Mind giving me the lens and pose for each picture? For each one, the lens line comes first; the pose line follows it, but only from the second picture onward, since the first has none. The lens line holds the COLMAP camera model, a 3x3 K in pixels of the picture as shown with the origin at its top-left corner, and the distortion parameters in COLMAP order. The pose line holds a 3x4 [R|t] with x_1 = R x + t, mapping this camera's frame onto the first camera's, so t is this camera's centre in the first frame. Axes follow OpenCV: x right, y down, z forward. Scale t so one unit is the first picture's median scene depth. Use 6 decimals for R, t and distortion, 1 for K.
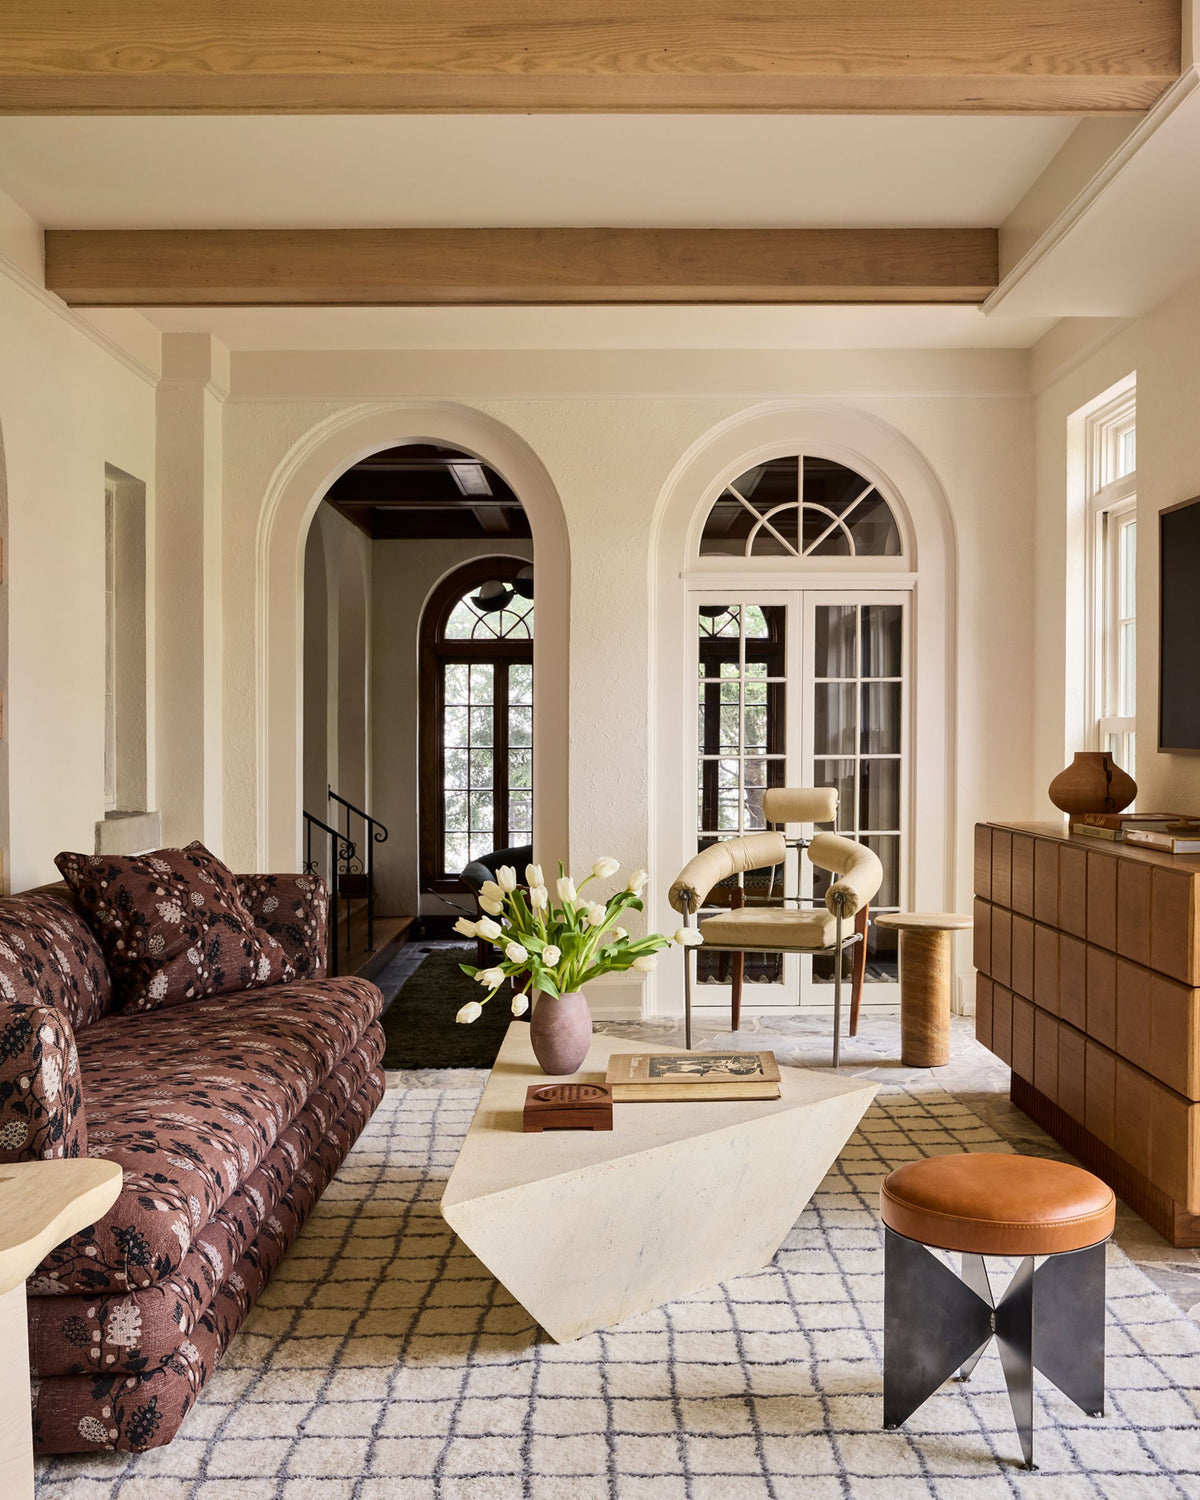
lens RADIAL K [[1519.8, 0, 600.8], [0, 1519.8, 726.5], [0, 0, 1]] dist [-0.050278, 0.061050]
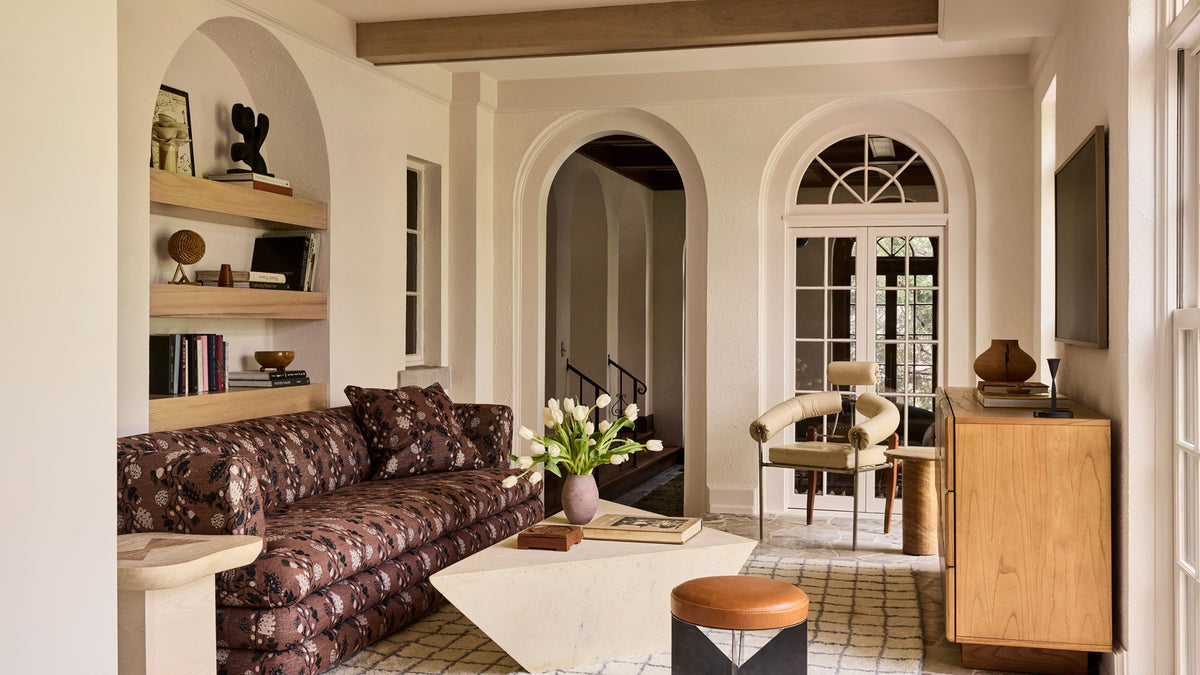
lens RADIAL K [[1106.1, 0, 600.8], [0, 1106.1, 300.9], [0, 0, 1]] dist [0.004386, -0.005926]
pose [[0.960584, 0.009703, -0.277819, 0.271477], [-0.014086, 0.999806, -0.013785, -0.000346], [0.277631, 0.017156, 0.960534, -0.137080]]
